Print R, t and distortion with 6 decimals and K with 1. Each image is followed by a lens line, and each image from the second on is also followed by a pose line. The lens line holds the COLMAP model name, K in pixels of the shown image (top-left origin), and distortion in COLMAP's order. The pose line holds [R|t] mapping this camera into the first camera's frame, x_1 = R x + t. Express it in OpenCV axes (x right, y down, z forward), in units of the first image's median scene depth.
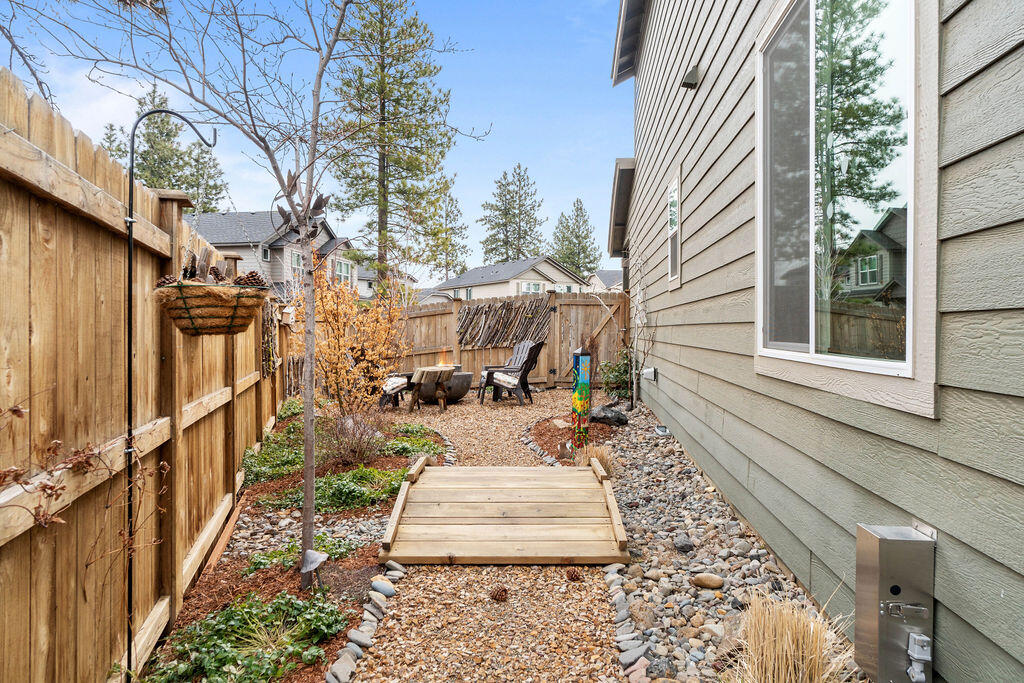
lens RADIAL K [[653.7, 0, 511.9], [0, 653.7, 334.9], [0, 0, 1]] dist [-0.000076, -0.000012]
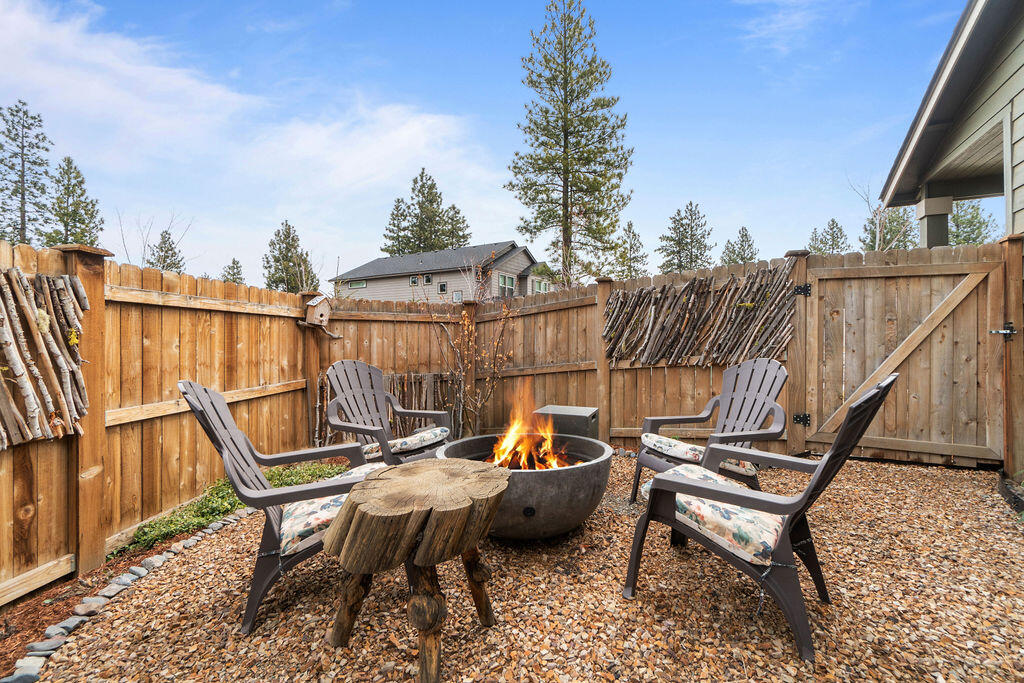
lens RADIAL K [[443.8, 0, 510.6], [0, 443.8, 333.5], [0, 0, 1]] dist [-0.005537, -0.000047]
pose [[0.931767, -0.002662, -0.363047, -0.007641], [-0.002108, 0.999917, -0.012743, -0.001014], [0.363050, 0.012639, 0.931684, 0.246988]]
